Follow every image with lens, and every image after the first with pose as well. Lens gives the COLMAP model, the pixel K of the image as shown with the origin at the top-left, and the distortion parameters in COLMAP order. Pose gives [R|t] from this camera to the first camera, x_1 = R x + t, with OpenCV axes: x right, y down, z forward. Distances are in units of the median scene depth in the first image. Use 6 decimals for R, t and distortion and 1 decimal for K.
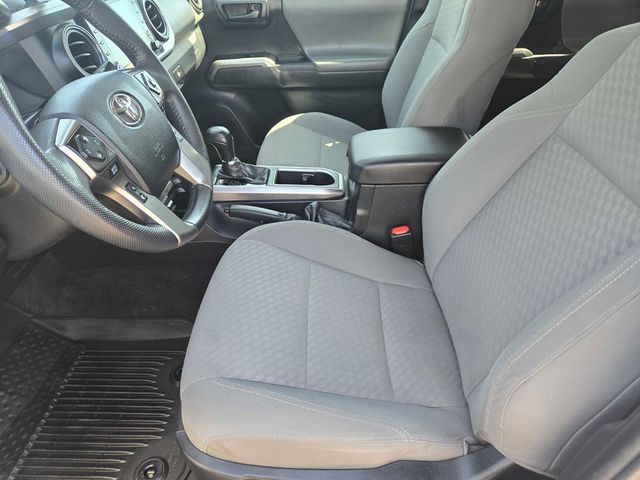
lens RADIAL K [[441.8, 0, 311.7], [0, 441.8, 241.8], [0, 0, 1]] dist [0.053369, -0.051264]
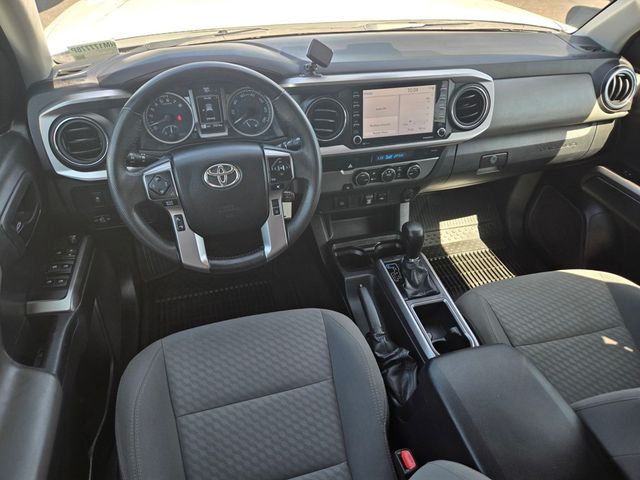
lens RADIAL K [[437.8, 0, 318.3], [0, 437.8, 244.1], [0, 0, 1]] dist [0.060702, -0.044524]
pose [[0.298018, 0.644575, -0.704065, 0.555180], [-0.587706, 0.705109, 0.396766, -0.620426], [0.752188, 0.295540, 0.588956, 0.344547]]
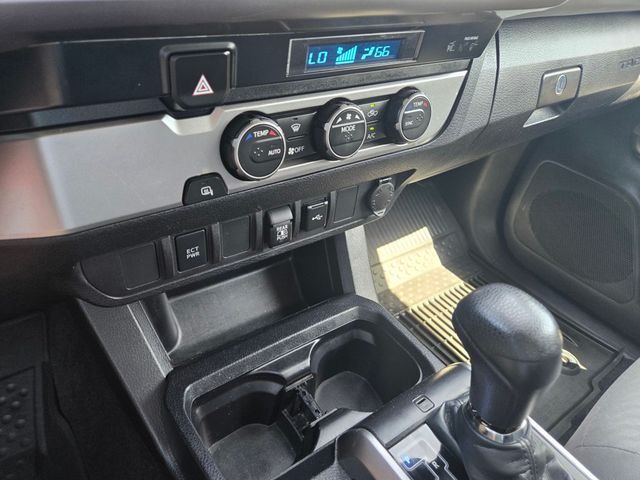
lens RADIAL K [[441.8, 0, 311.7], [0, 441.8, 241.8], [0, 0, 1]] dist [0.053369, -0.051264]
pose [[0.599235, 0.527323, -0.602368, -0.194652], [-0.547710, 0.818810, 0.171938, -0.335935], [0.583892, 0.226892, 0.779481, 0.938688]]
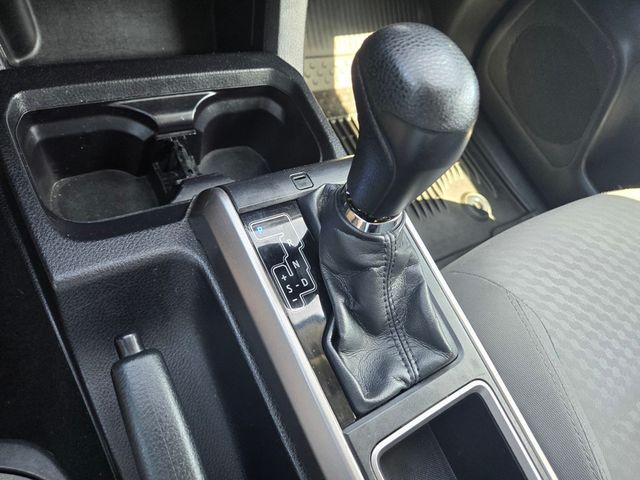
lens RADIAL K [[448.7, 0, 320.0], [0, 448.7, 240.0], [0, 0, 1]] dist [0.025477, -0.002197]
pose [[0.473177, 0.844532, -0.250737, -0.169837], [-0.762506, 0.535162, 0.363574, -0.312963], [0.441235, 0.019154, 0.897187, 1.045888]]
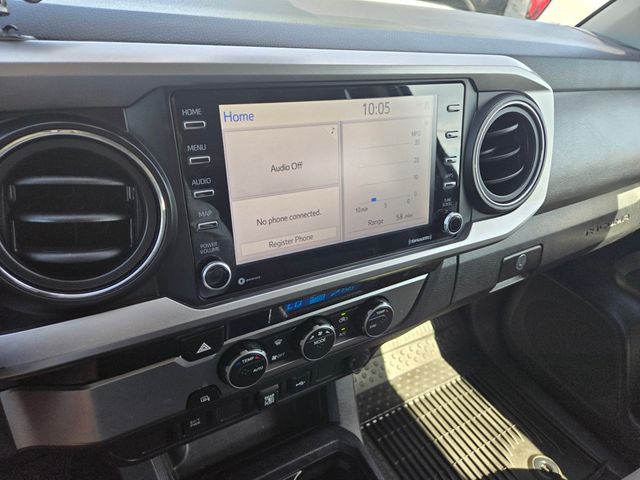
lens RADIAL K [[437.8, 0, 318.3], [0, 437.8, 244.1], [0, 0, 1]] dist [0.060702, -0.044524]
pose [[0.533428, 0.529404, -0.659686, -0.192874], [-0.587311, 0.793076, 0.161546, -0.527205], [0.608704, 0.301268, 0.733973, 0.841873]]
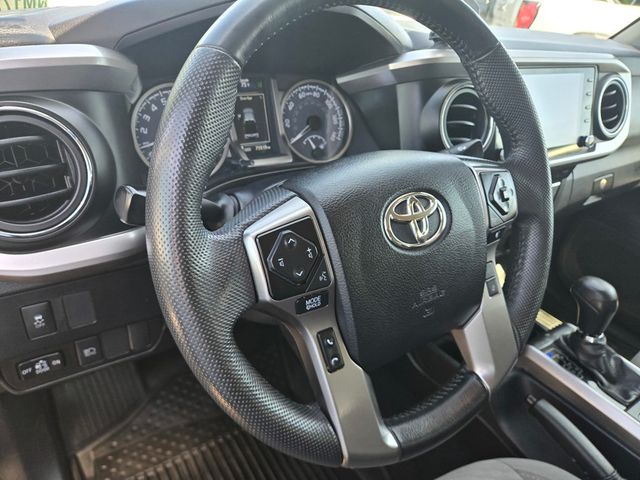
lens RADIAL K [[441.8, 0, 311.7], [0, 441.8, 241.8], [0, 0, 1]] dist [0.053369, -0.051264]
pose [[0.564885, 0.475406, -0.674459, -0.059299], [-0.559077, 0.821663, 0.110918, -0.189949], [0.606909, 0.314419, 0.729933, 0.359508]]
